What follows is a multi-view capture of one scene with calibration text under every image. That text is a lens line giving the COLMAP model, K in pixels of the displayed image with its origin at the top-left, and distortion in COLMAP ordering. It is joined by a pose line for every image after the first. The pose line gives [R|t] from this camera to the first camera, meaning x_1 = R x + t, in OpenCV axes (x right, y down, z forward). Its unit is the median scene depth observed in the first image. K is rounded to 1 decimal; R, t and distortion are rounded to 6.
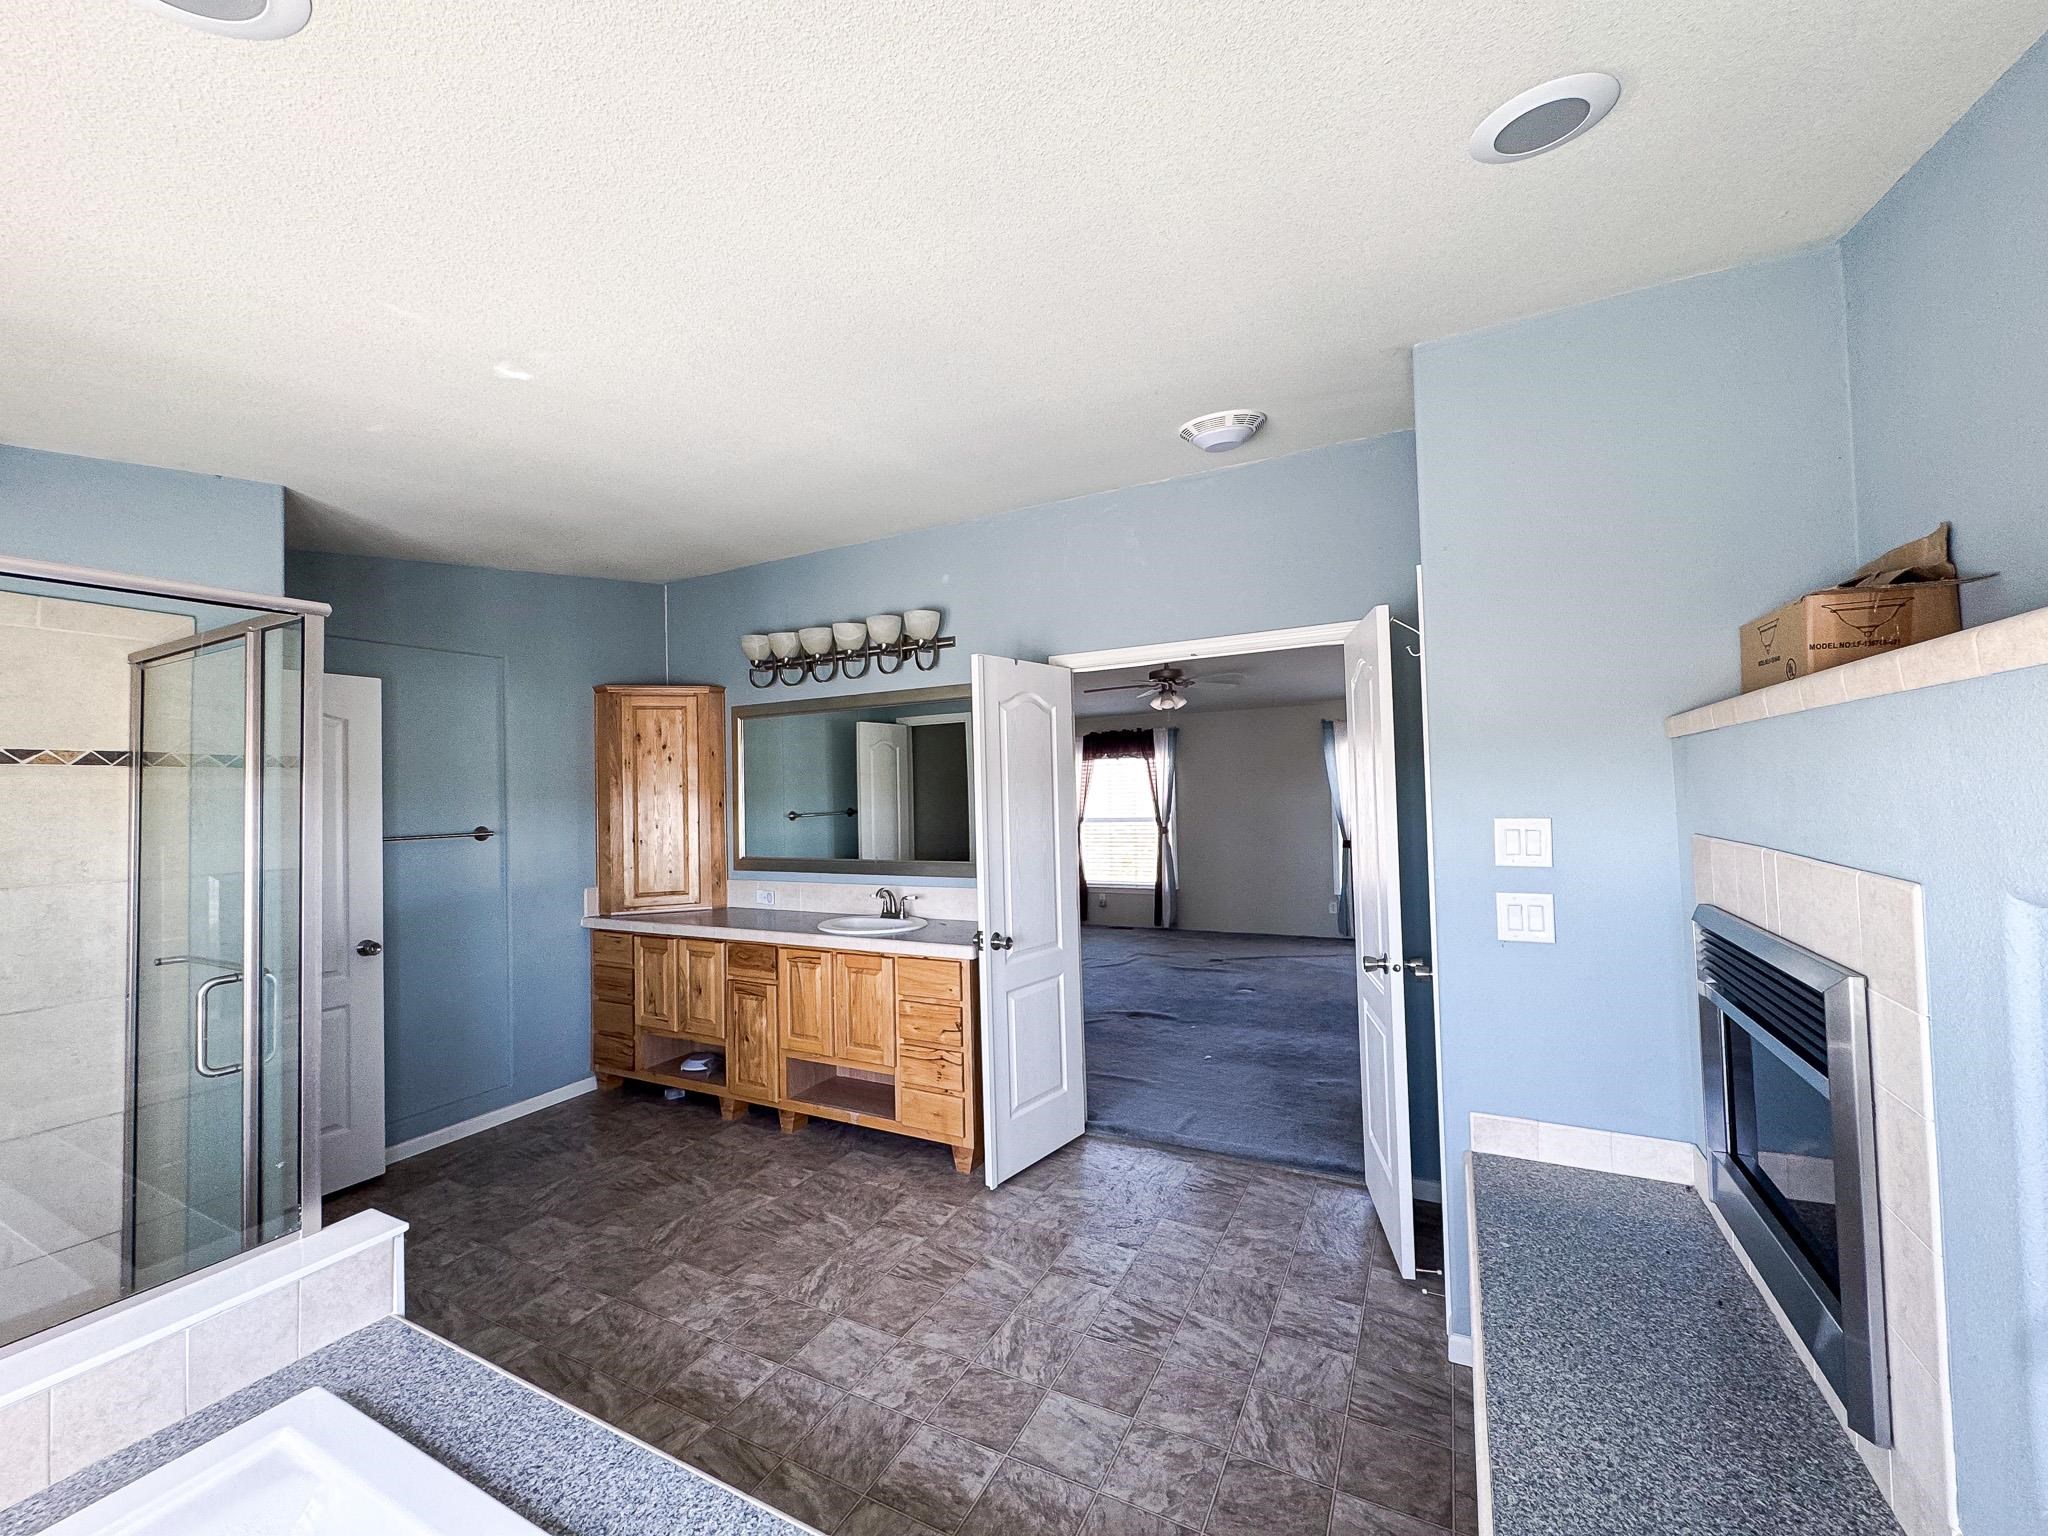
lens RADIAL K [[819.0, 0, 1024.0], [0, 819.0, 768.0], [0, 0, 1]] dist [-0.000526, 0.000051]
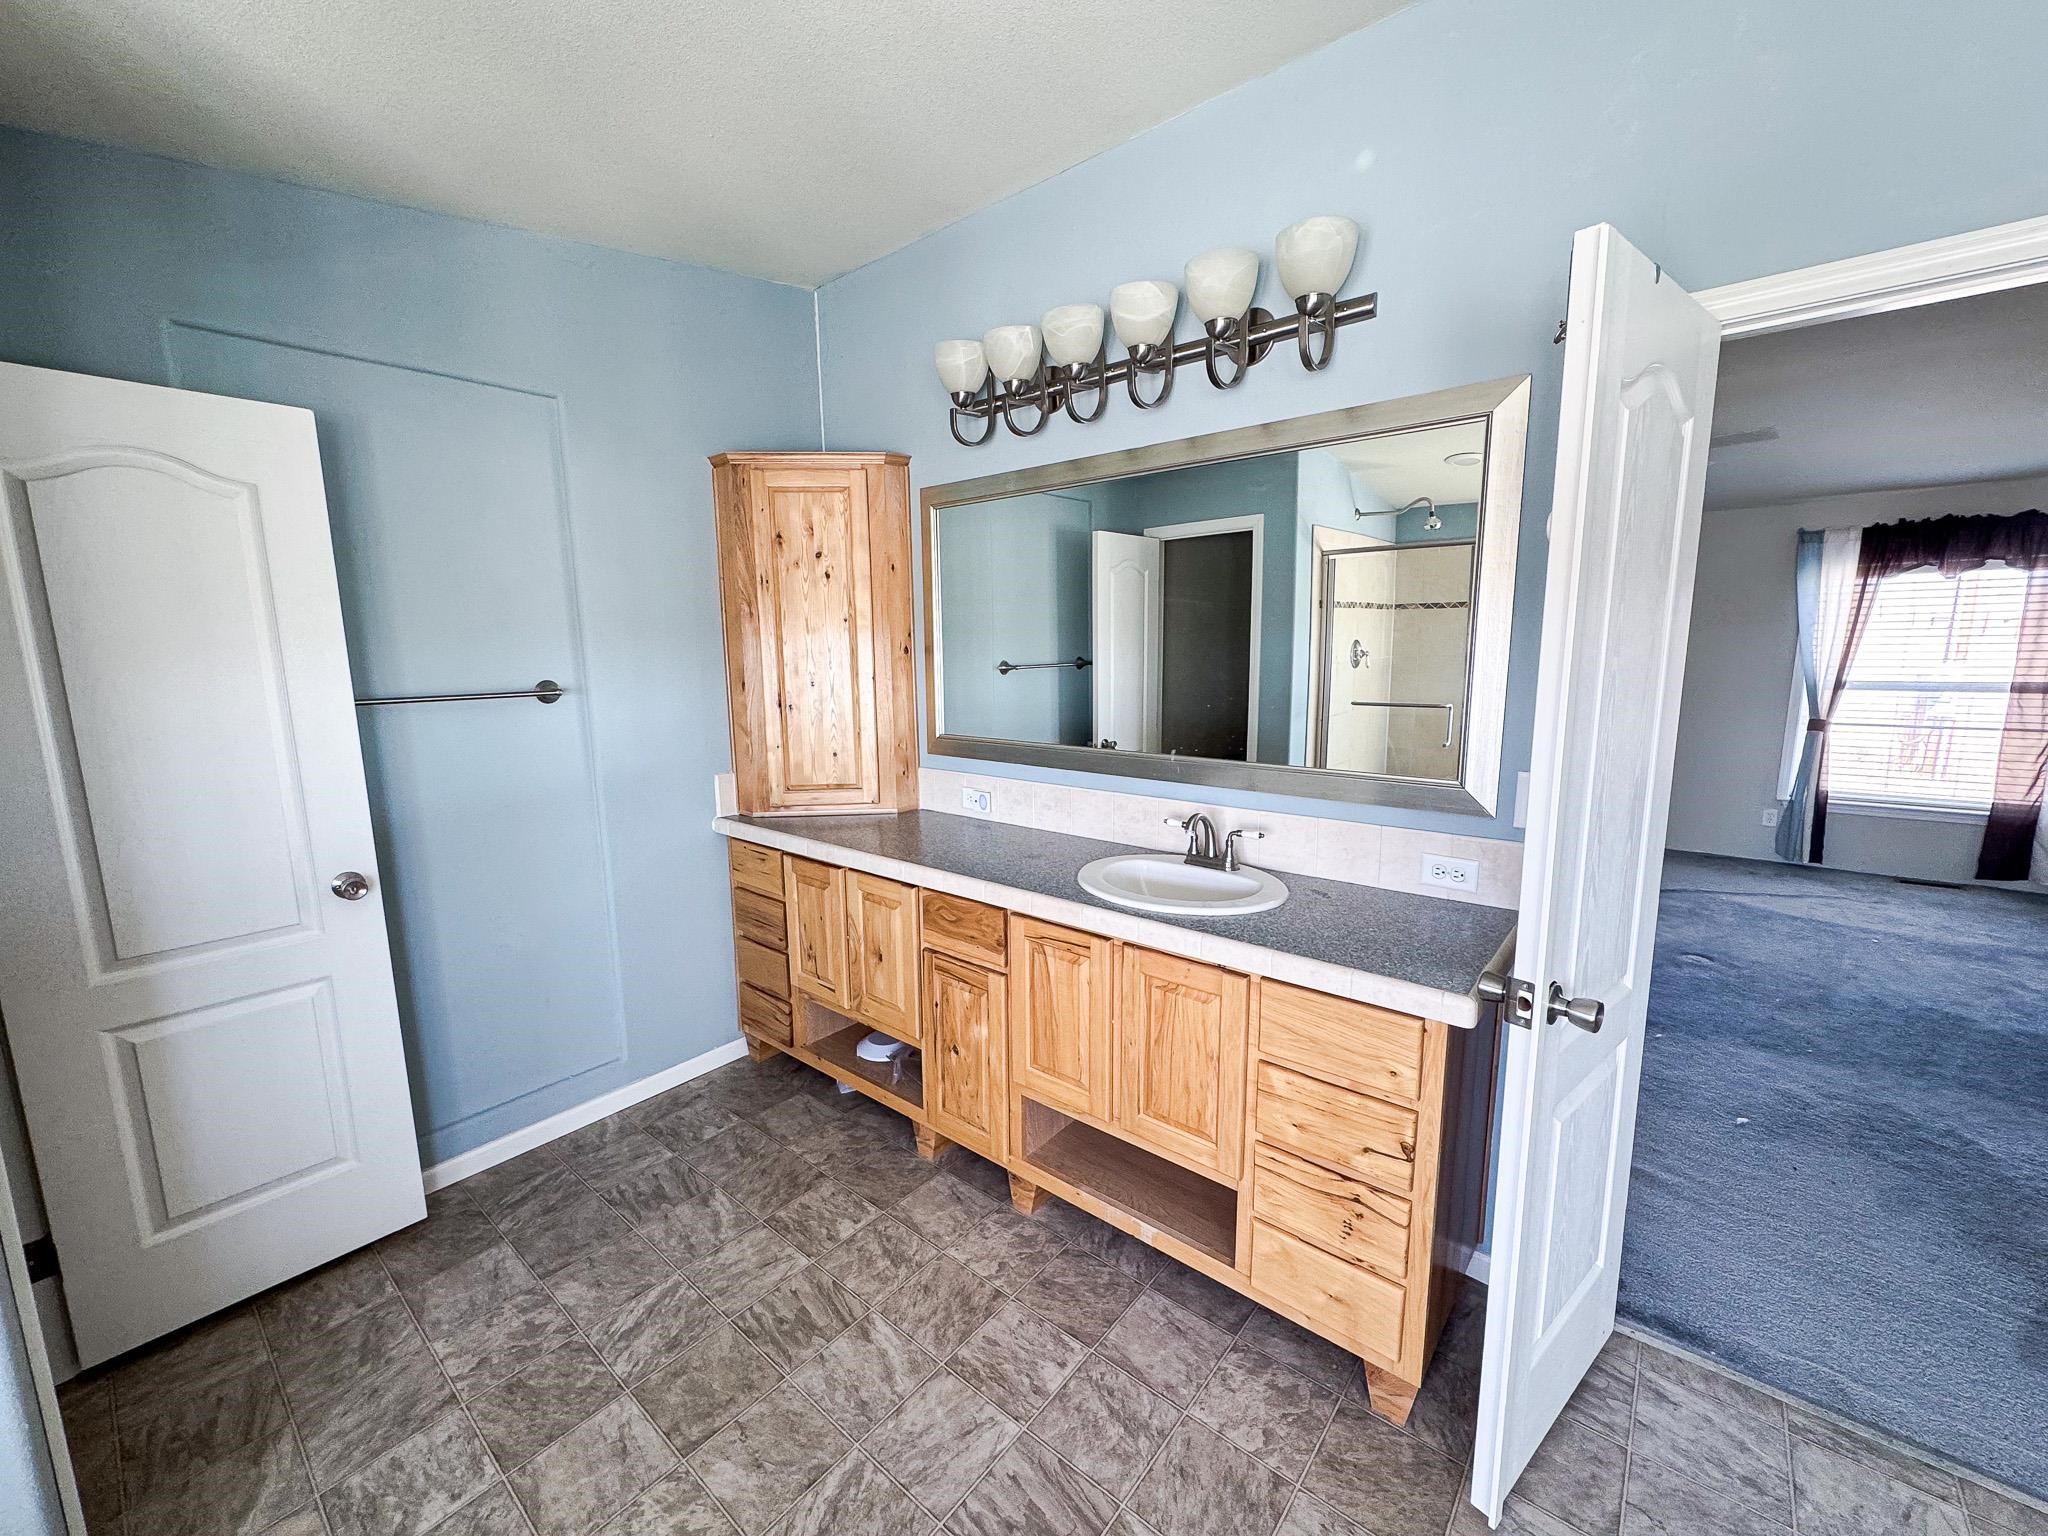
lens RADIAL K [[819.0, 0, 1024.0], [0, 819.0, 768.0], [0, 0, 1]] dist [-0.000526, 0.000051]
pose [[0.976589, 0.045961, -0.210148, -0.159910], [-0.006244, 0.982553, 0.185877, 0.017474], [0.215025, -0.180213, 0.959837, 0.437735]]
